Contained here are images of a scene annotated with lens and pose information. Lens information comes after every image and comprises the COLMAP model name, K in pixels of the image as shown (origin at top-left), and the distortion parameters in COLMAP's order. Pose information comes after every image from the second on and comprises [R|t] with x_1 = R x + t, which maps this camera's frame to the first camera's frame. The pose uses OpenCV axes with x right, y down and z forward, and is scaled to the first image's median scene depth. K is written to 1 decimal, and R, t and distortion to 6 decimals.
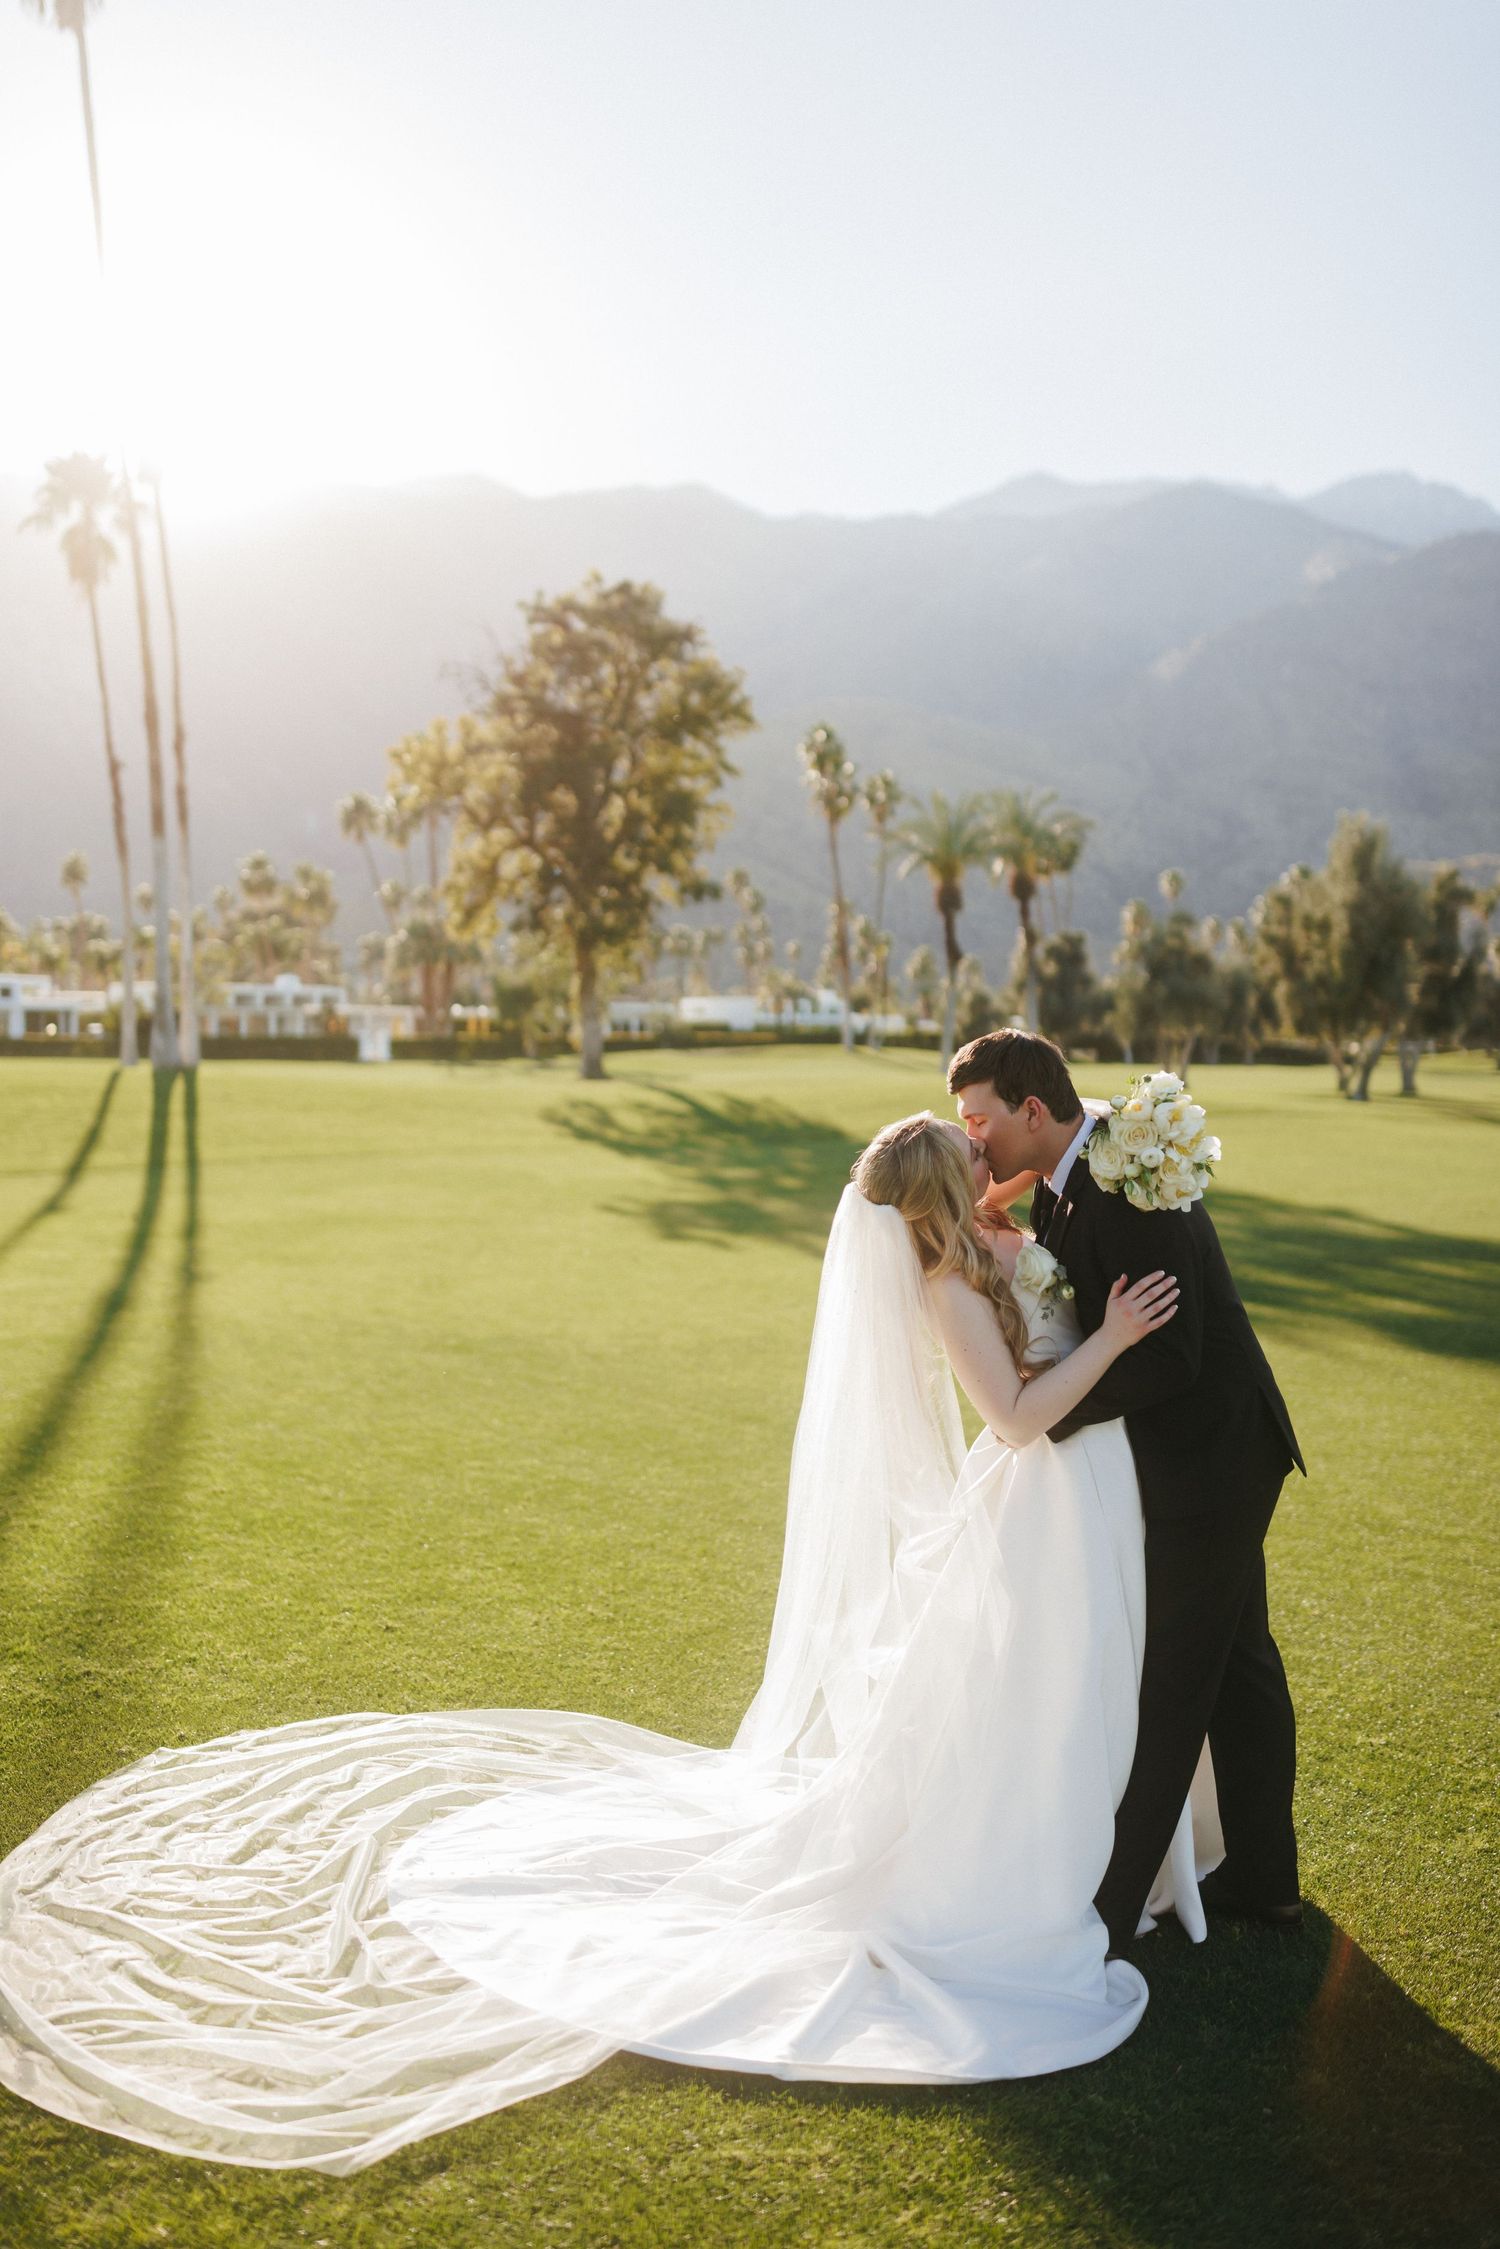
lens RADIAL K [[2129.8, 0, 742.1], [0, 2129.8, 1031.8], [0, 0, 1]] dist [0.036348, 0.002783]
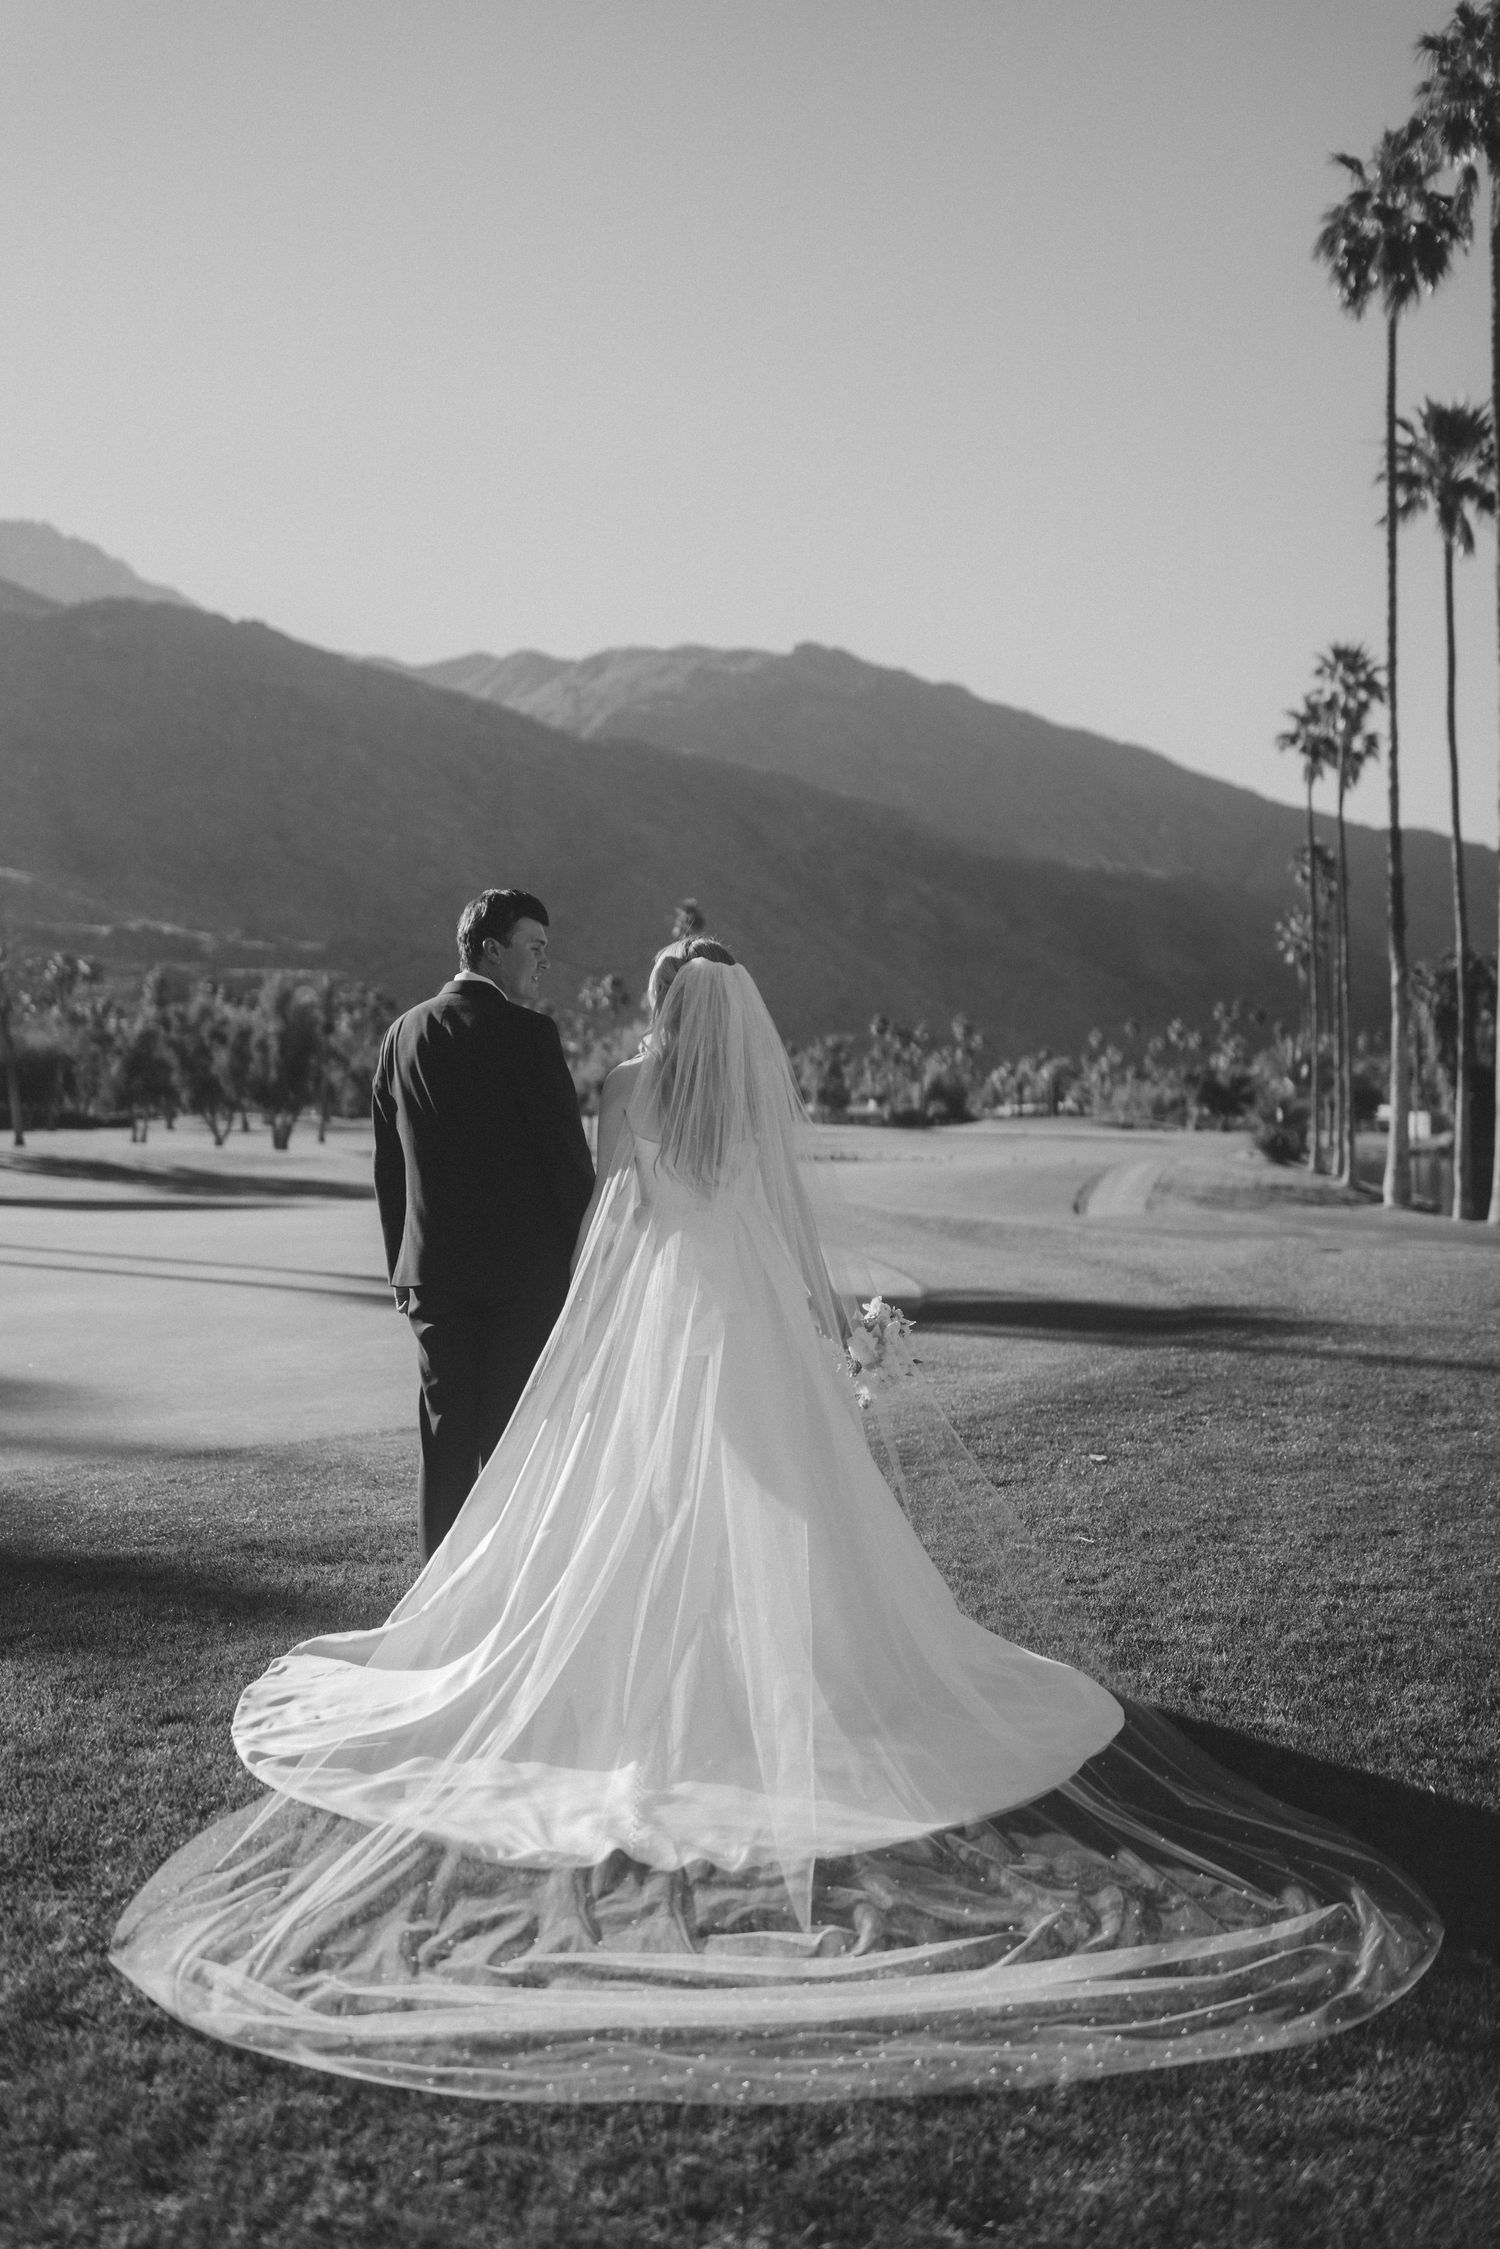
lens RADIAL K [[2349.8, 0, 750.0], [0, 2349.8, 1124.5], [0, 0, 1]] dist [0.007716, -0.026020]
pose [[0.818760, -0.013517, 0.573978, -0.400913], [0.003791, 0.999828, 0.018137, -0.019470], [-0.574124, -0.012674, 0.818670, -0.599183]]
